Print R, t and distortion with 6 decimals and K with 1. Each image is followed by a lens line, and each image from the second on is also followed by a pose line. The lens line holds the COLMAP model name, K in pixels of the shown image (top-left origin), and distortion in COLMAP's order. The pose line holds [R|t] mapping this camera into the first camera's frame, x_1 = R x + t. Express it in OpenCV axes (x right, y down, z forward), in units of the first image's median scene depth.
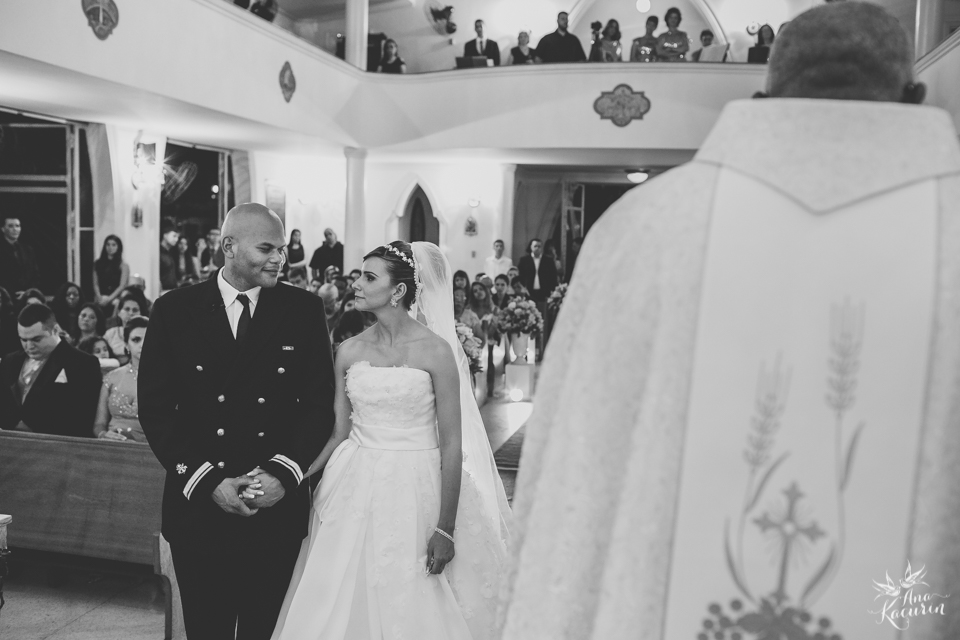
lens RADIAL K [[943.1, 0, 485.8], [0, 943.1, 321.7], [0, 0, 1]] dist [-0.102010, 0.159113]
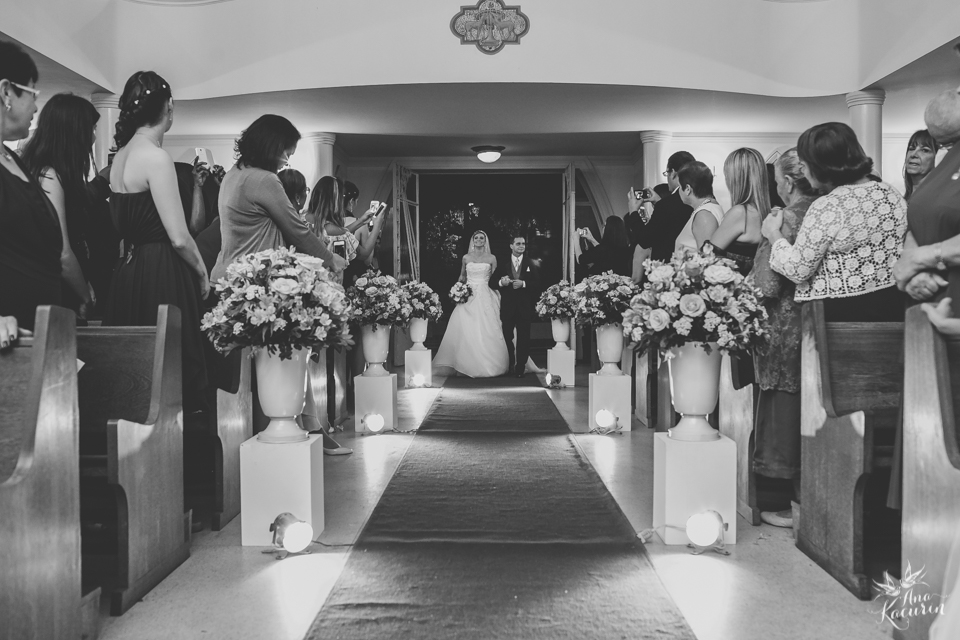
lens RADIAL K [[963.5, 0, 493.1], [0, 963.5, 320.0], [0, 0, 1]] dist [-0.094689, 0.099621]
pose [[0.974536, -0.035051, 0.221475, -0.027630], [0.050013, 0.996803, -0.062310, 0.048697], [-0.218583, 0.071800, 0.973173, 0.321833]]
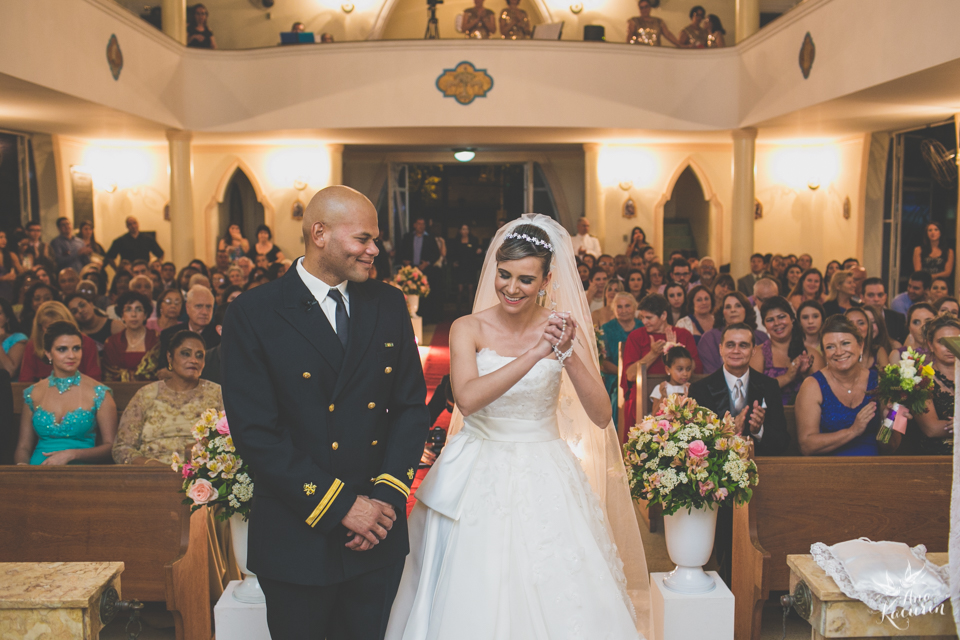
lens RADIAL K [[957.3, 0, 494.2], [0, 957.3, 319.7], [0, 0, 1]] dist [-0.095167, 0.109692]
pose [[0.968943, -0.055048, 0.241080, -0.088117], [0.051148, 0.998440, 0.022409, -0.003213], [-0.241937, -0.009383, 0.970247, 0.019175]]
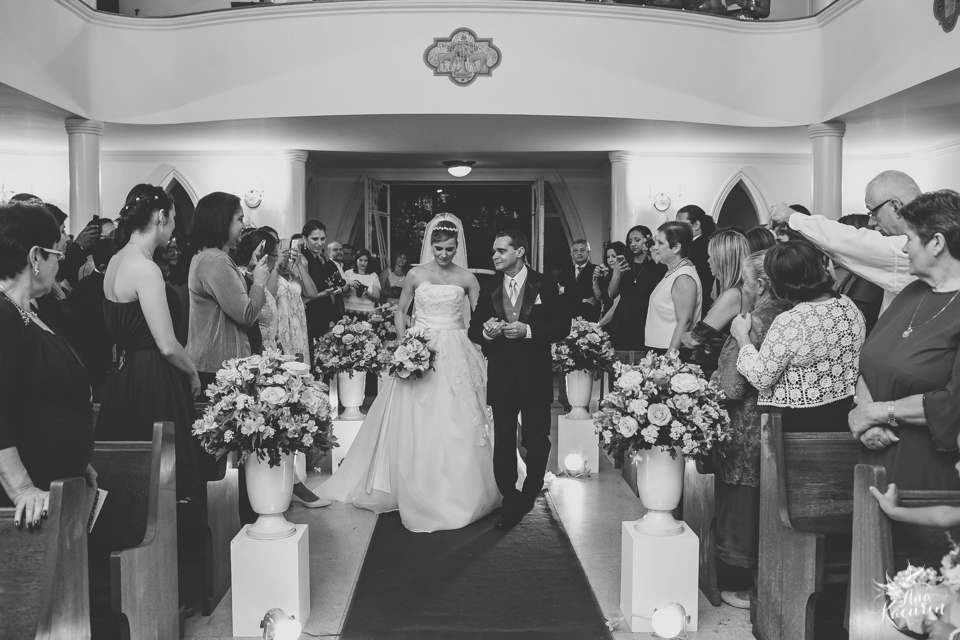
lens RADIAL K [[957.3, 0, 494.2], [0, 957.3, 319.7], [0, 0, 1]] dist [-0.095167, 0.109692]
pose [[0.966125, -0.038073, 0.255249, -0.033234], [0.048500, 0.998221, -0.034678, 0.003770], [-0.253475, 0.045883, 0.966253, 0.305424]]
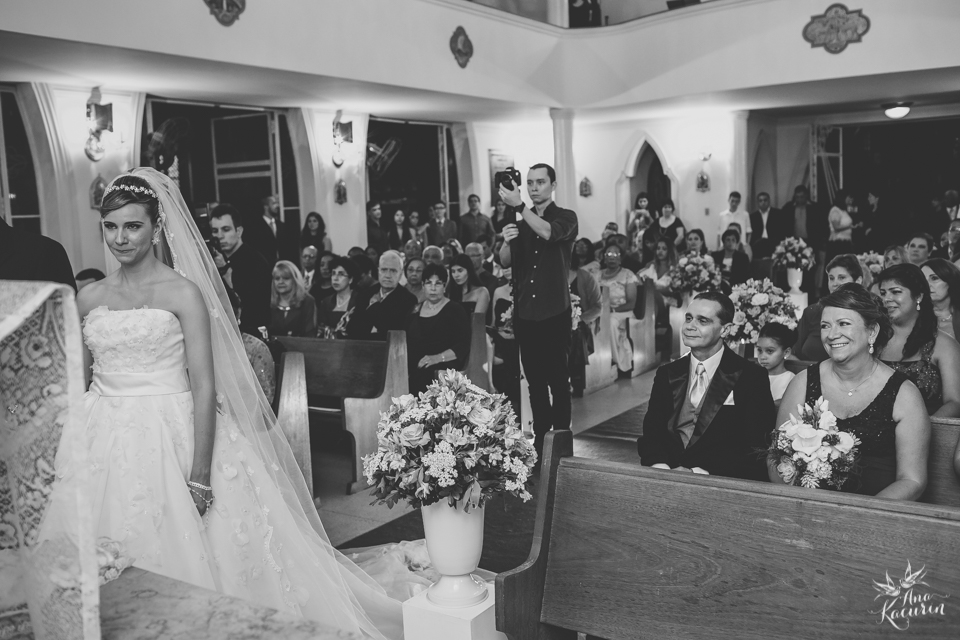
lens RADIAL K [[940.8, 0, 477.2], [0, 940.8, 316.0], [0, 0, 1]] dist [-0.091008, 0.127423]
pose [[0.929716, -0.023319, -0.367539, 0.160284], [0.031458, 0.999374, 0.016168, 0.013560], [0.366932, -0.026593, 0.929867, 0.072288]]
